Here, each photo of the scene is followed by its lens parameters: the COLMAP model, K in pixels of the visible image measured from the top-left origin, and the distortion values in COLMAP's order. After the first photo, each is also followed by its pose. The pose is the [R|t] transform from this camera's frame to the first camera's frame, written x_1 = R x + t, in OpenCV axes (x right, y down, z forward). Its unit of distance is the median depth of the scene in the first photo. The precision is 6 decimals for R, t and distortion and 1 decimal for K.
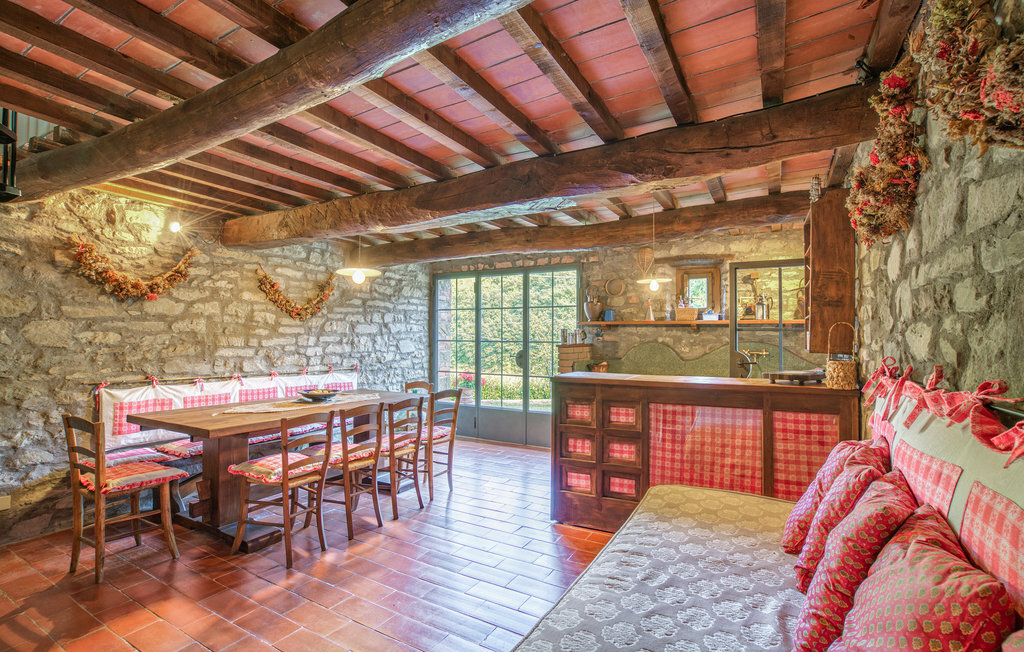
lens RADIAL K [[466.5, 0, 514.9], [0, 466.5, 331.2], [0, 0, 1]] dist [-0.023417, 0.005137]
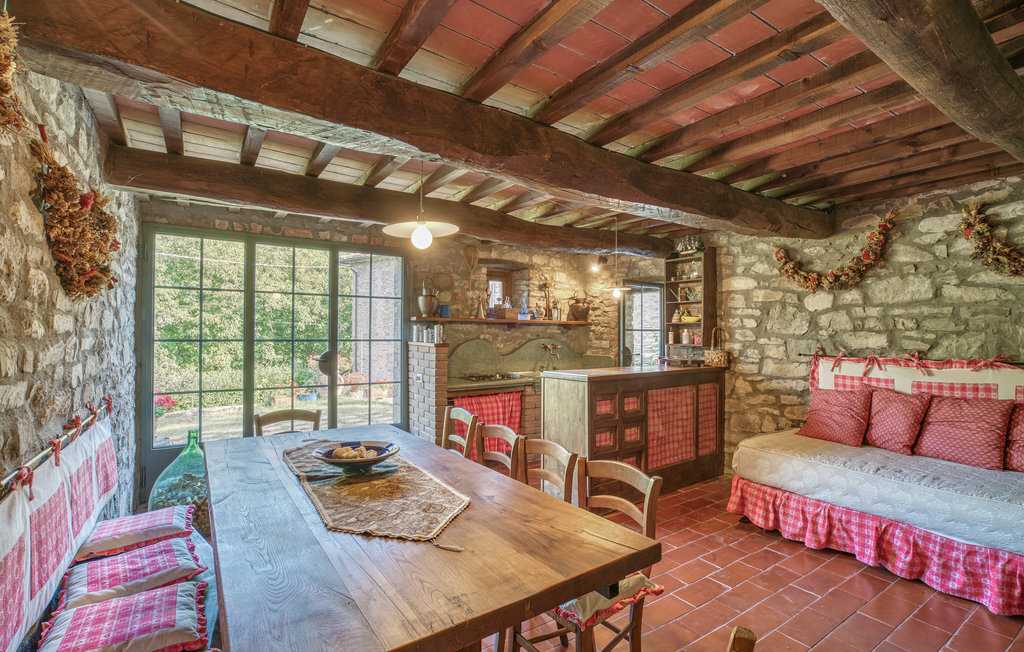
lens RADIAL K [[466.5, 0, 512.3], [0, 466.5, 331.1], [0, 0, 1]] dist [-0.023417, 0.005137]
pose [[0.459196, -0.001501, 0.888334, -0.582943], [-0.014810, 0.999847, 0.009345, -0.004783], [-0.888212, -0.017447, 0.459103, 0.453345]]
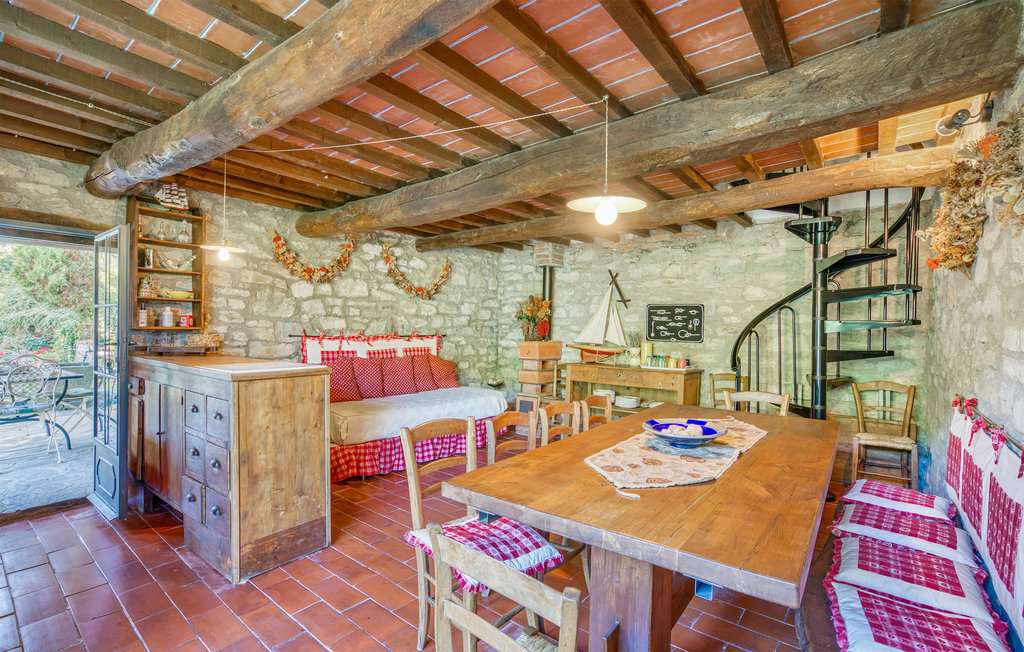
lens RADIAL K [[466.5, 0, 511.5], [0, 466.5, 329.6], [0, 0, 1]] dist [-0.023417, 0.005137]
pose [[-0.982110, -0.018718, 0.187373, -0.252616], [-0.022448, 0.999589, -0.017805, 0.027772], [-0.186963, -0.021692, -0.982127, 1.121392]]
